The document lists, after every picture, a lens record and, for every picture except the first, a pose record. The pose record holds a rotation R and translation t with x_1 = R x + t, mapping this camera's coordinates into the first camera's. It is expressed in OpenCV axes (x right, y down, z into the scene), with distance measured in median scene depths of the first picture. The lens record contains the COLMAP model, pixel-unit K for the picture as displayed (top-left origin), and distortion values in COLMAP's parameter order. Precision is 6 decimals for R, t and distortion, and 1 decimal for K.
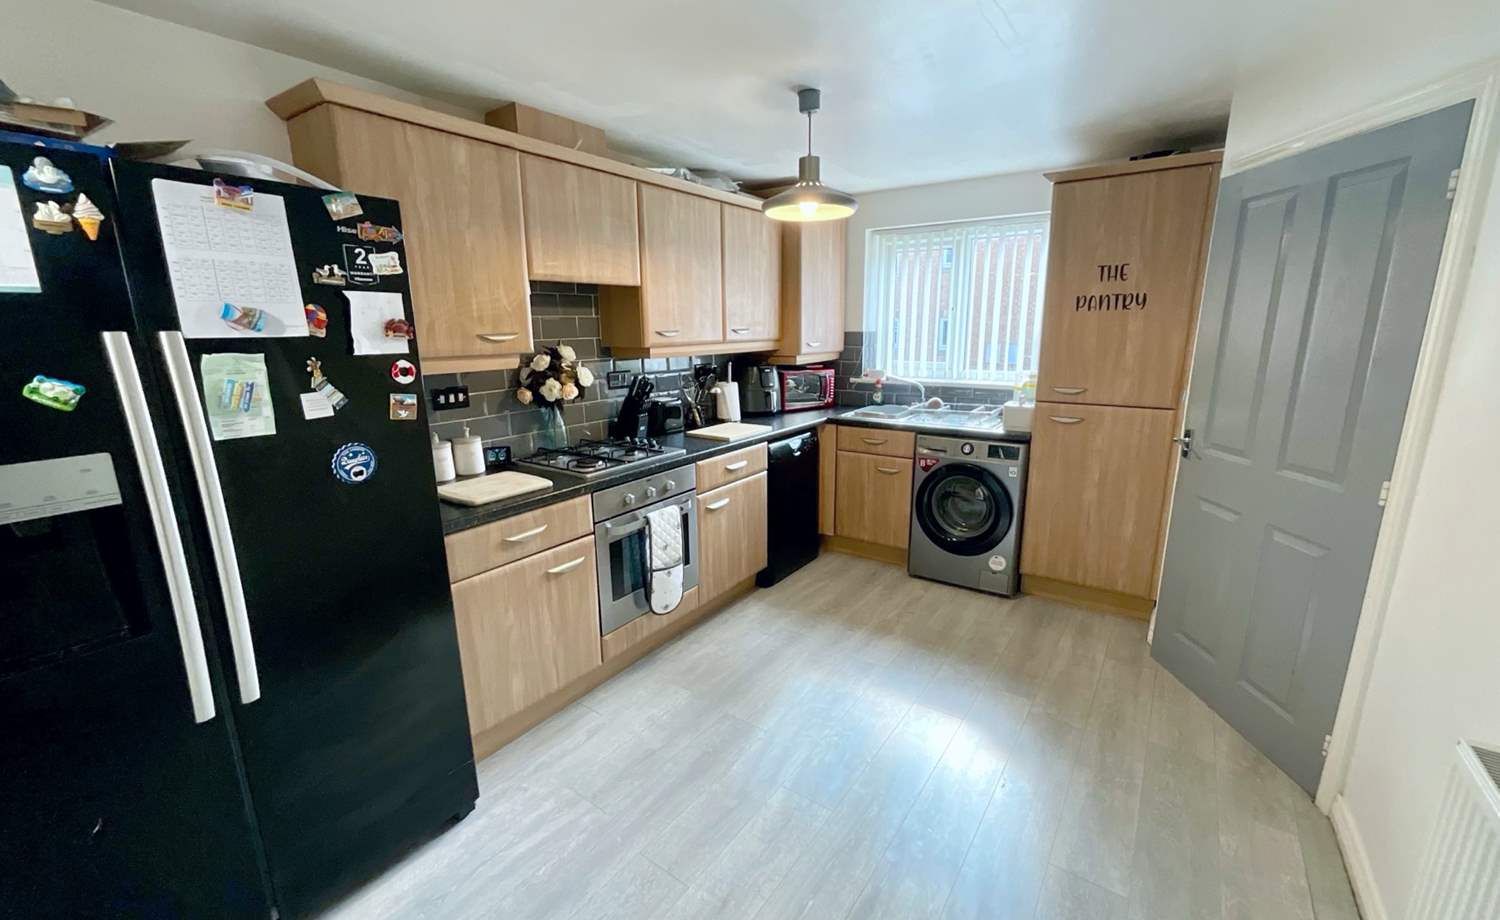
lens RADIAL K [[609.3, 0, 750.0], [0, 609.3, 460.0], [0, 0, 1]] dist [-0.000490, 0.001183]
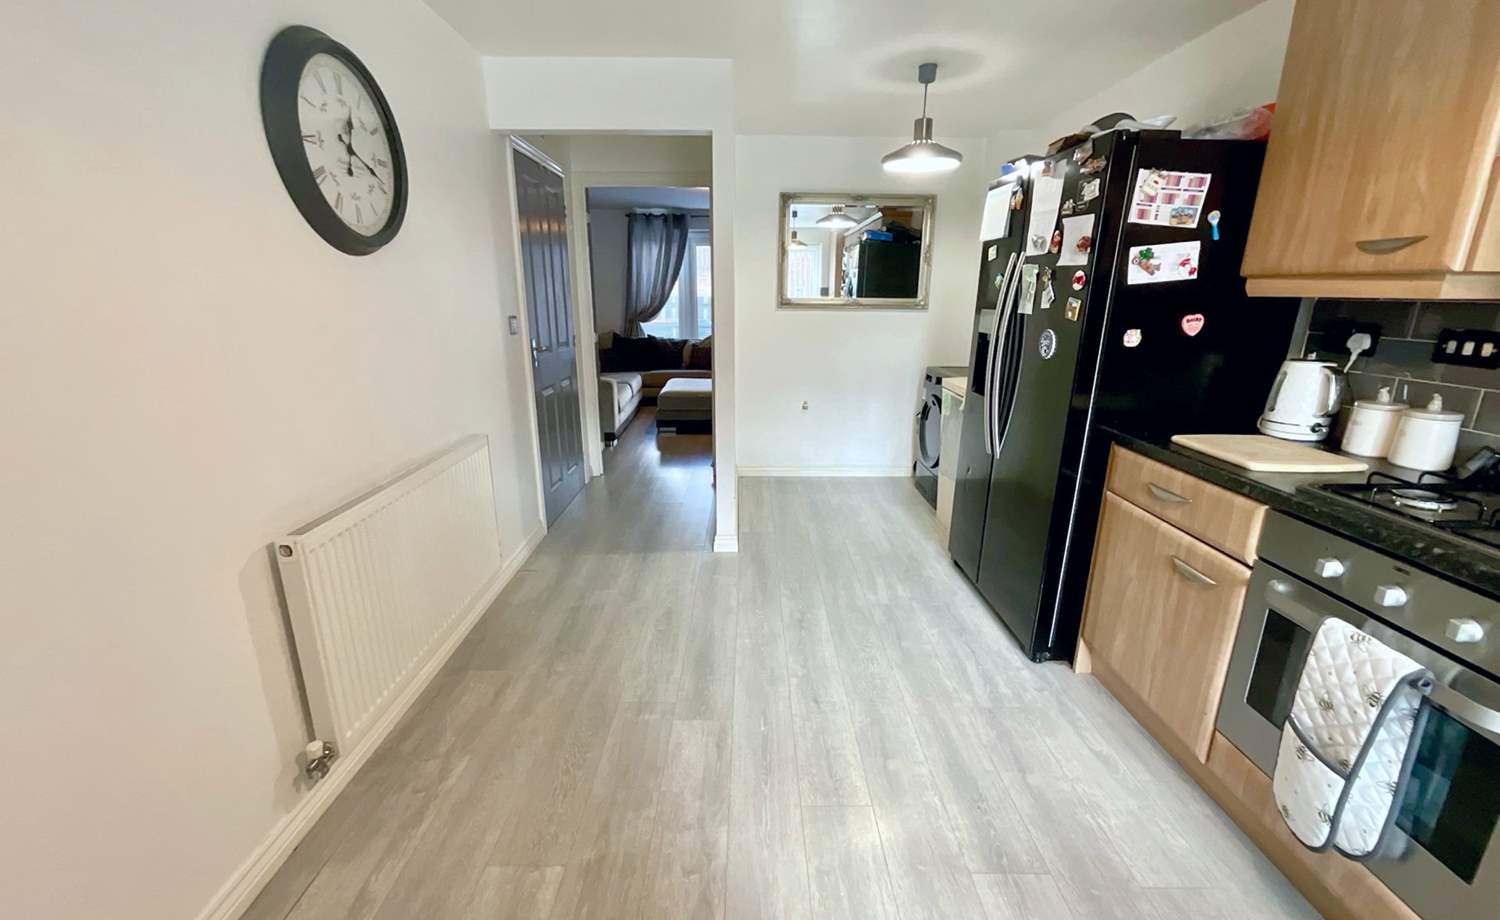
lens RADIAL K [[609.3, 0, 750.0], [0, 609.3, 460.0], [0, 0, 1]] dist [-0.000490, 0.001183]
pose [[-0.810957, 0.161499, -0.562376, 0.435325], [-0.125892, 0.890480, 0.437260, -0.165209], [0.571401, 0.425398, -0.701810, 0.981204]]
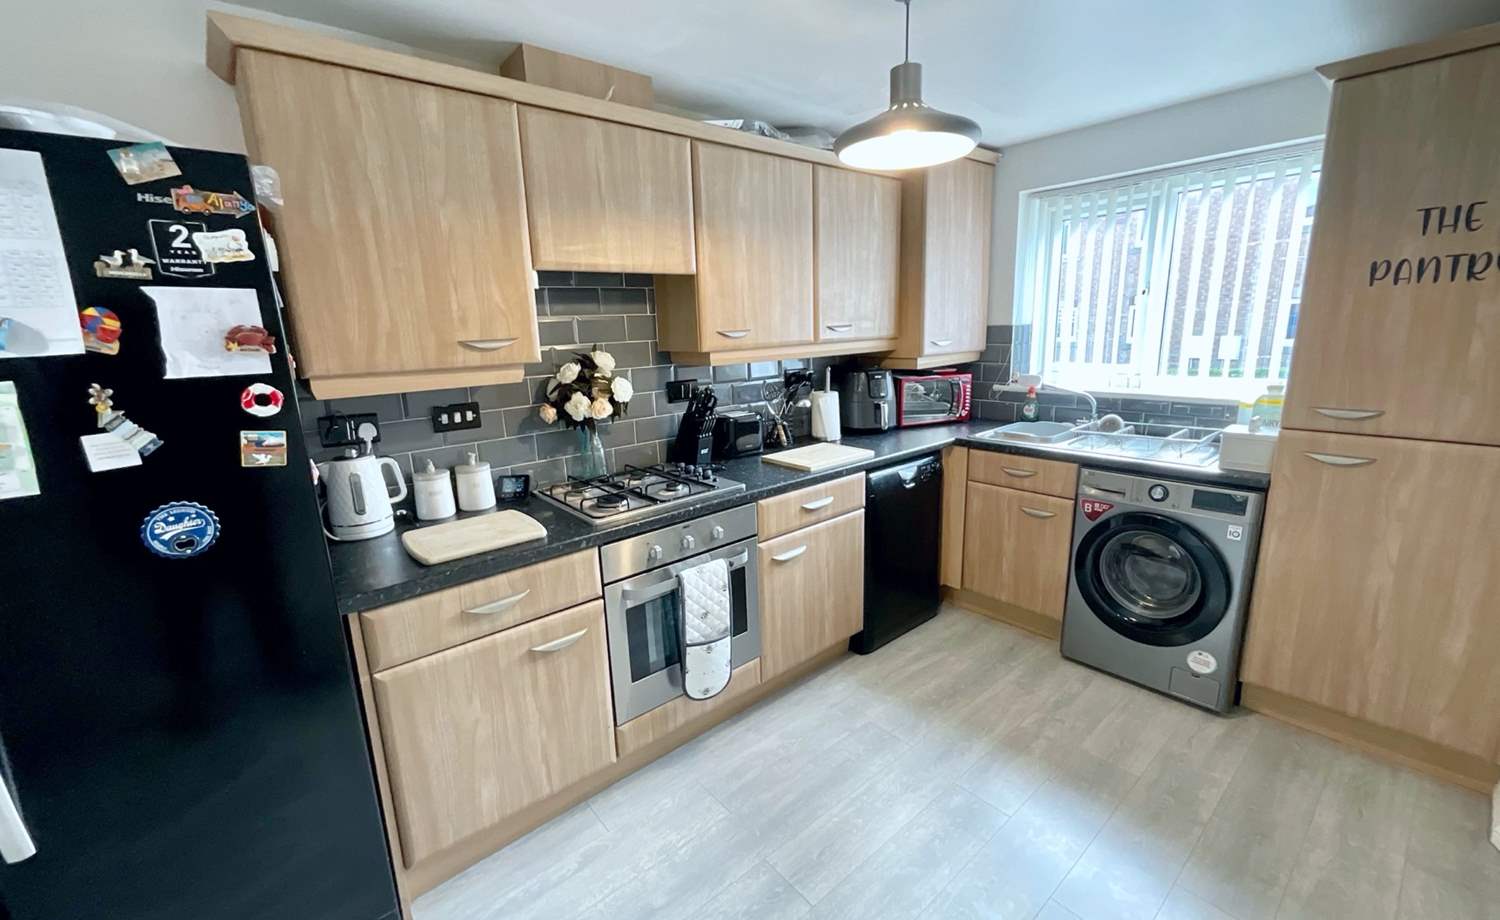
lens RADIAL K [[609.3, 0, 750.0], [0, 609.3, 460.0], [0, 0, 1]] dist [-0.000490, 0.001183]
pose [[0.968587, 0.034270, -0.246302, 0.095422], [-0.032626, 0.999410, 0.010753, -0.060021], [0.246525, -0.002379, 0.969133, 0.269525]]
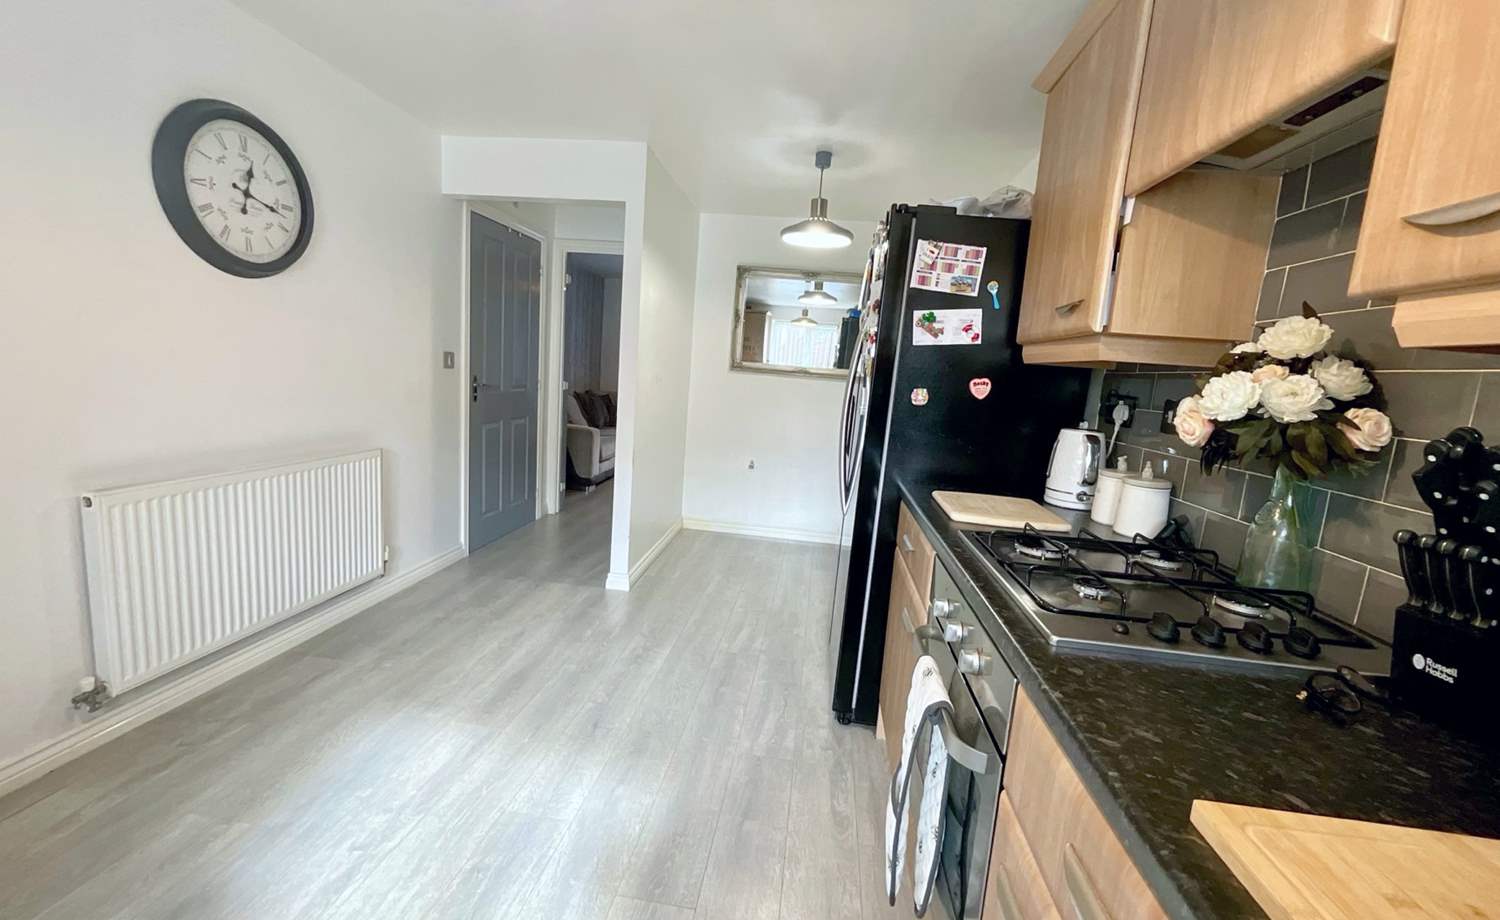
lens RADIAL K [[608.4, 0, 750.0], [0, 608.4, 460.0], [0, 0, 1]] dist [-0.006817, 0.000016]
pose [[-0.875906, 0.016121, -0.482212, 0.173383], [-0.170037, 0.925005, 0.339784, -0.180843], [0.451526, 0.379613, -0.807477, 1.211088]]
